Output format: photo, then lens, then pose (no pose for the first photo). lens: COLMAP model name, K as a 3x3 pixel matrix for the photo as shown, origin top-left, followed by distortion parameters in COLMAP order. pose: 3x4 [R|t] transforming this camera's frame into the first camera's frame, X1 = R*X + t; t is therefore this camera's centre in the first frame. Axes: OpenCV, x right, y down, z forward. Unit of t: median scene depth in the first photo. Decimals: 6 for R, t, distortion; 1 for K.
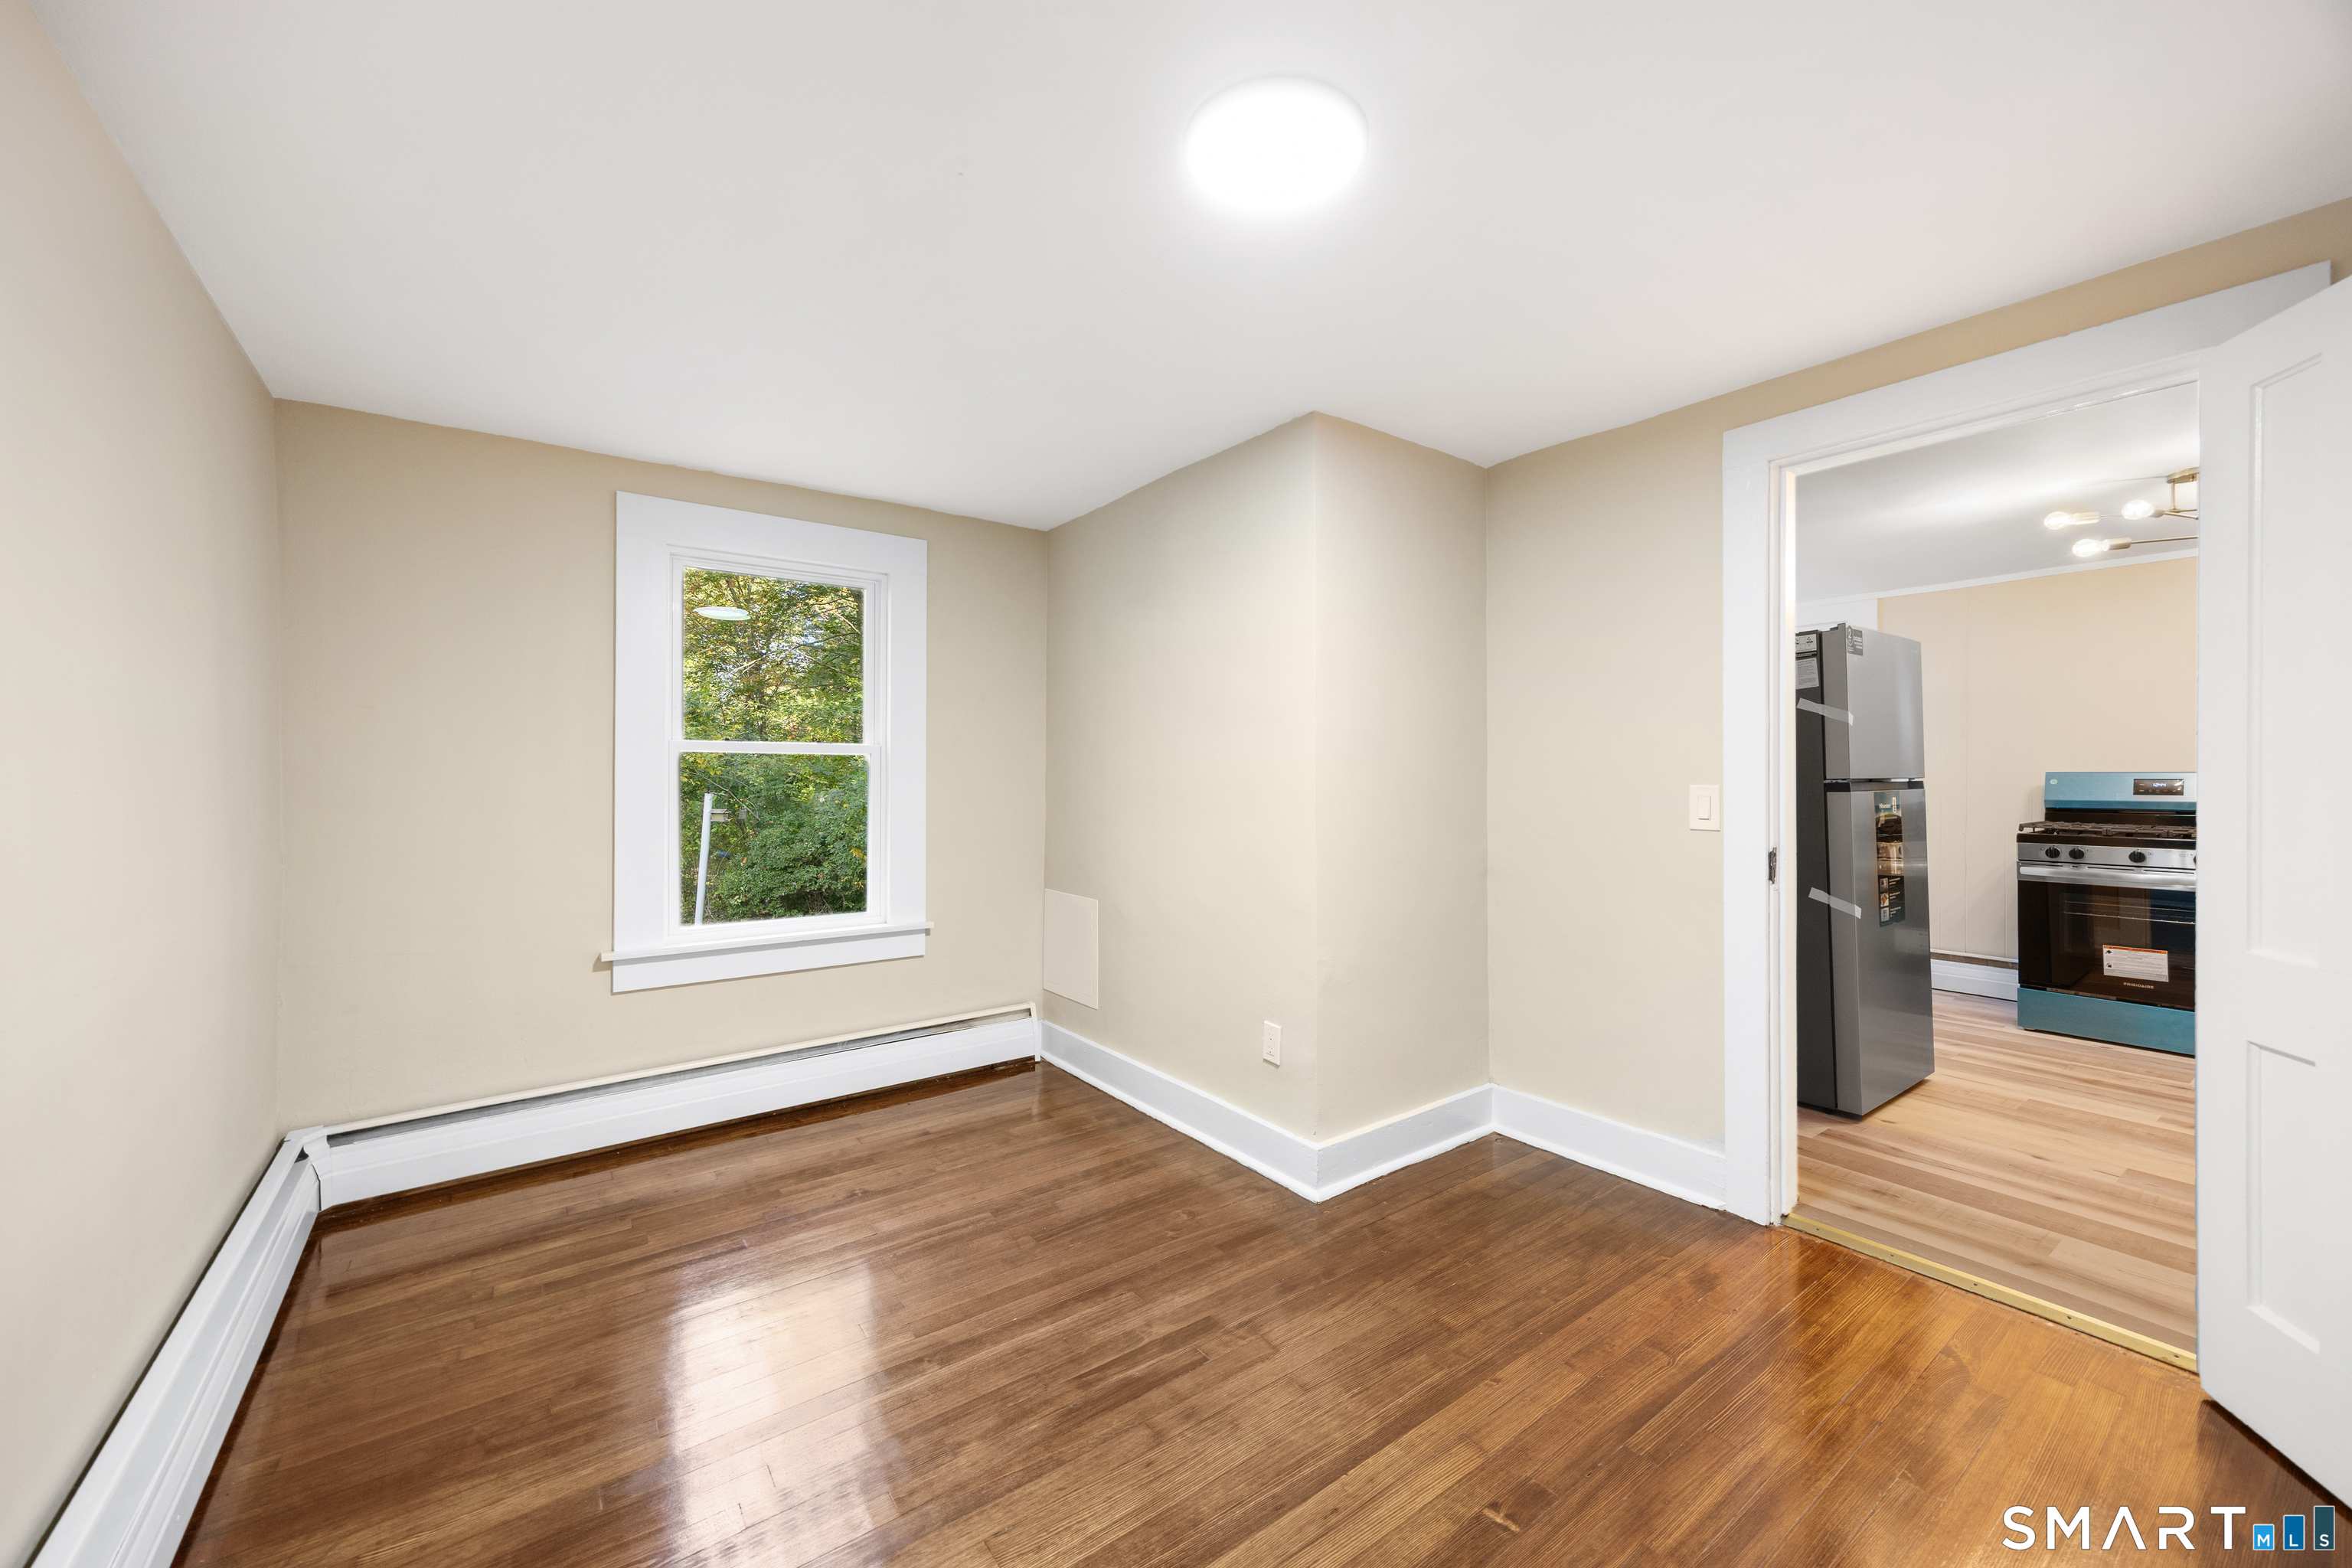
lens RADIAL K [[907.7, 0, 1191.1], [0, 907.7, 767.8], [0, 0, 1]] dist [0.018478, 0.000136]
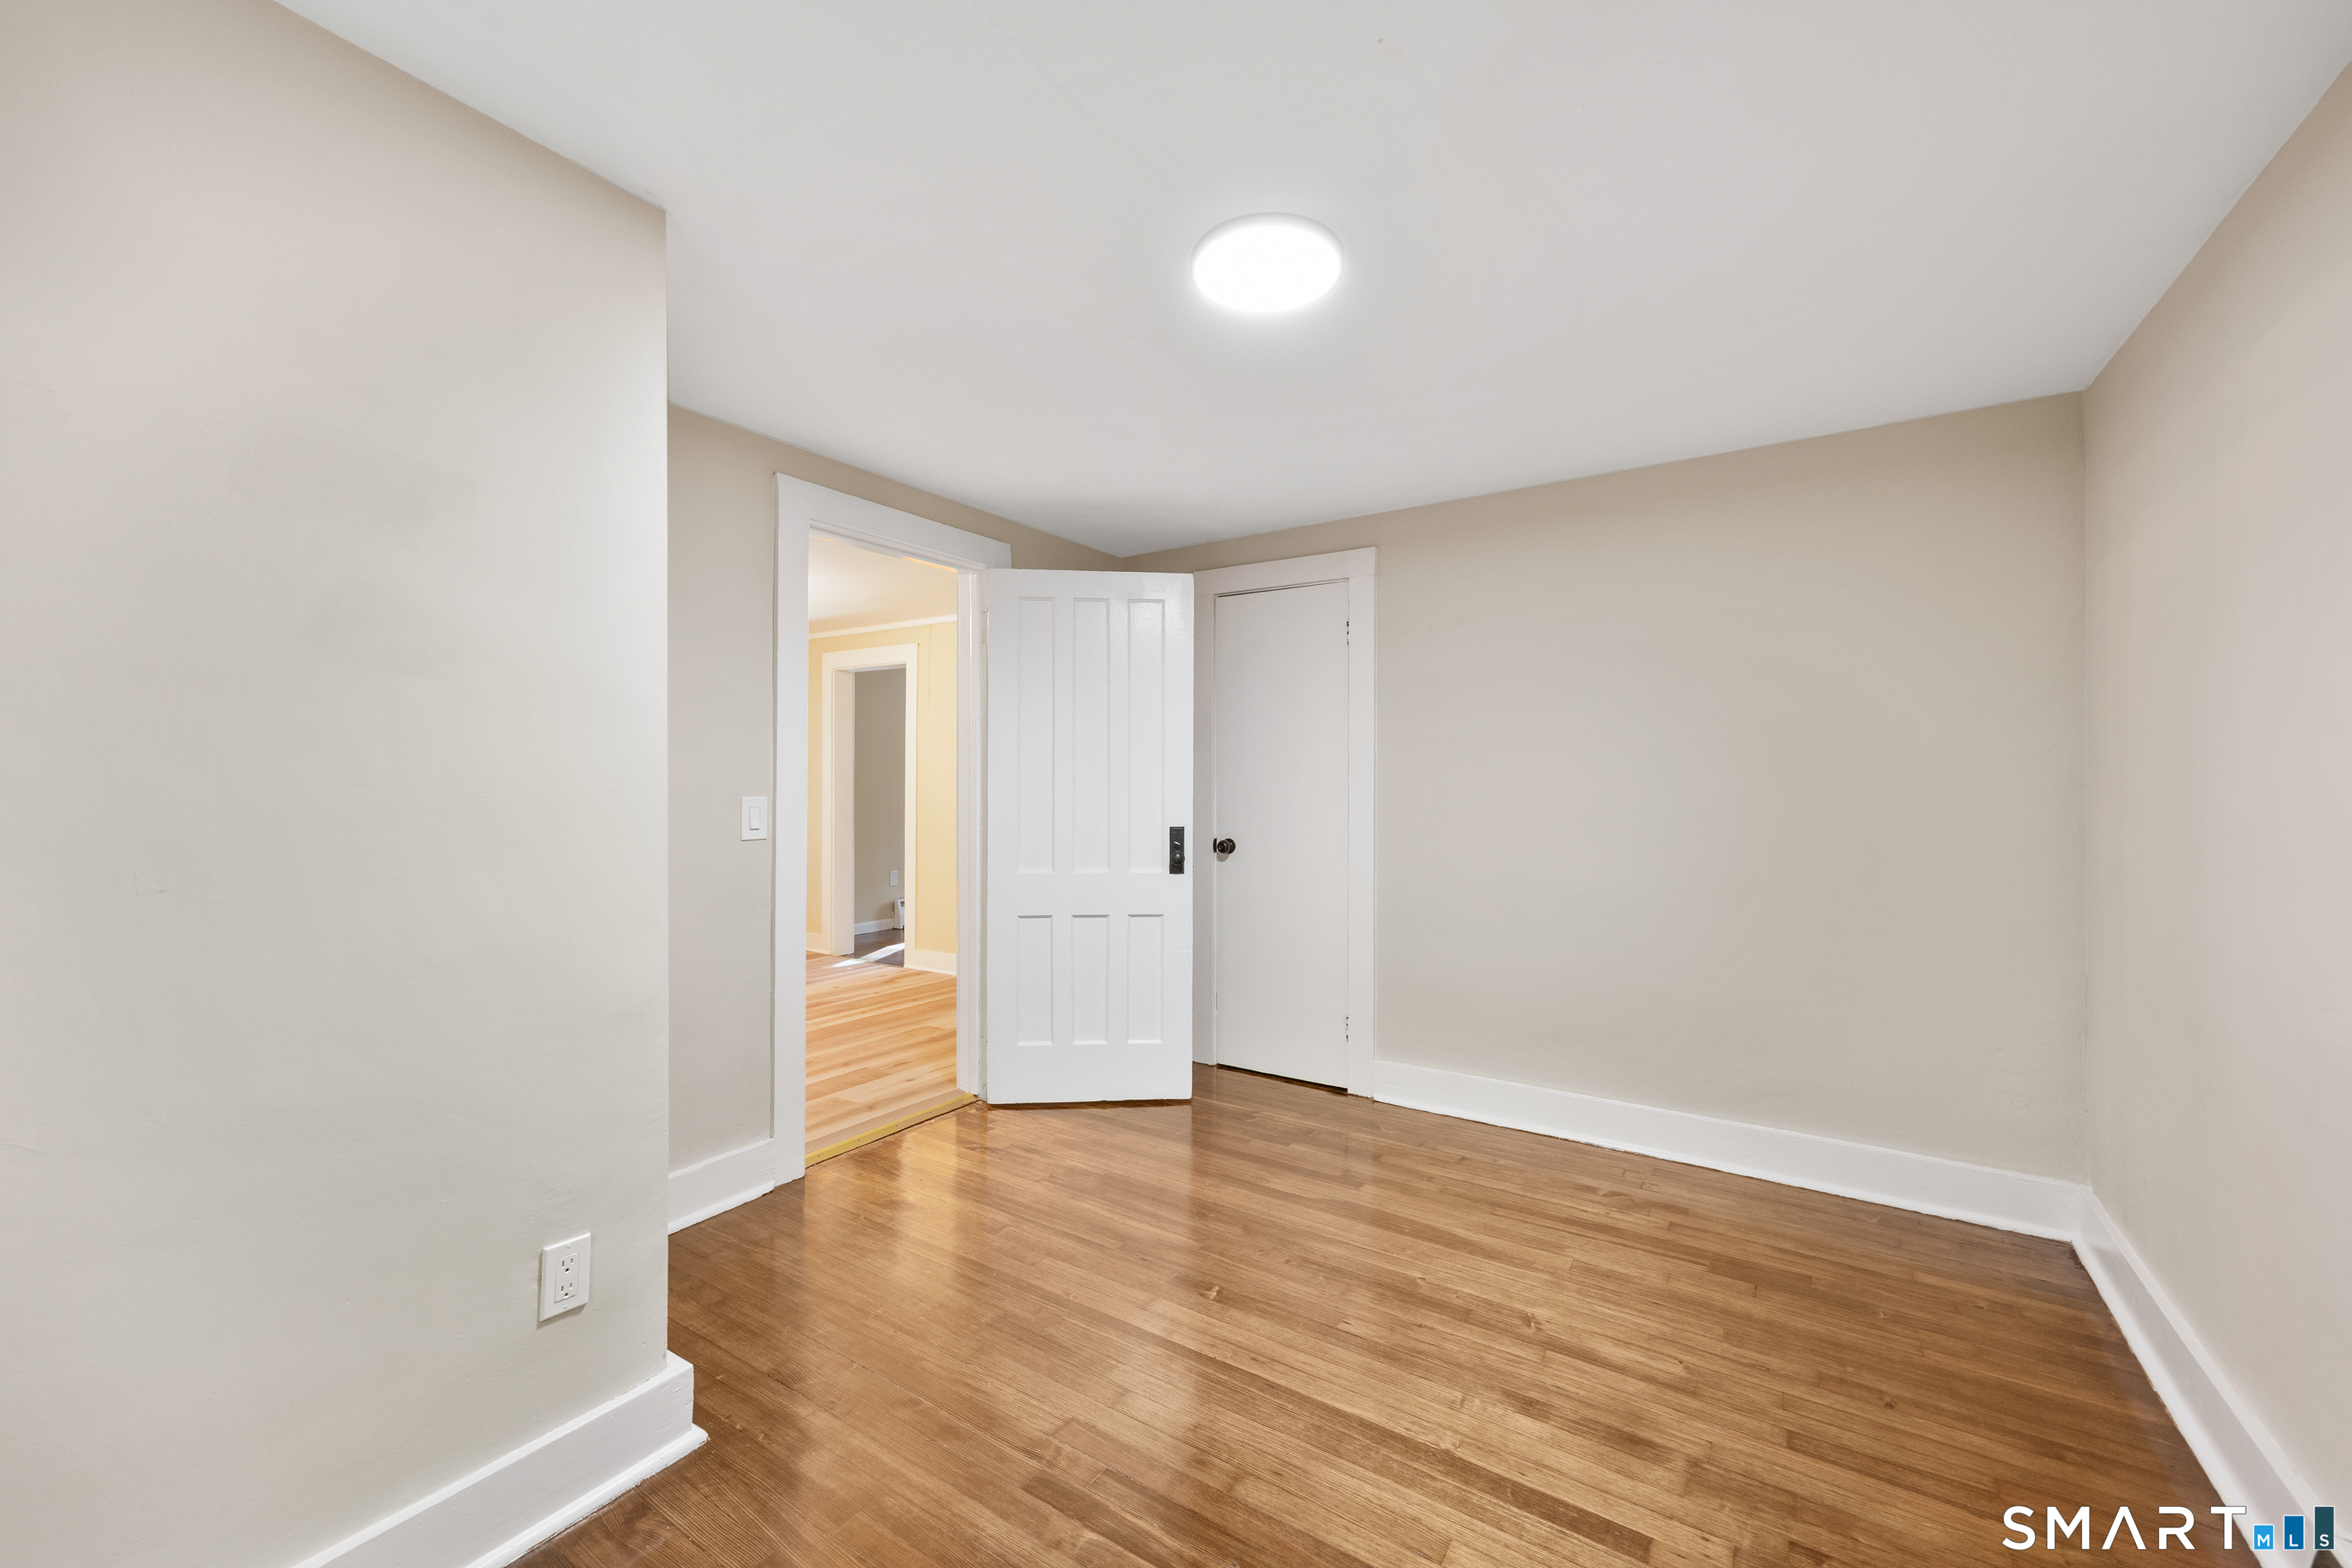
lens RADIAL K [[907.7, 0, 1191.1], [0, 907.7, 767.8], [0, 0, 1]] dist [0.018478, 0.000136]
pose [[-0.333570, 0.019010, 0.942534, -0.865291], [-0.001725, 0.999783, -0.020775, 0.009446], [-0.942724, -0.008556, -0.333465, 1.271668]]
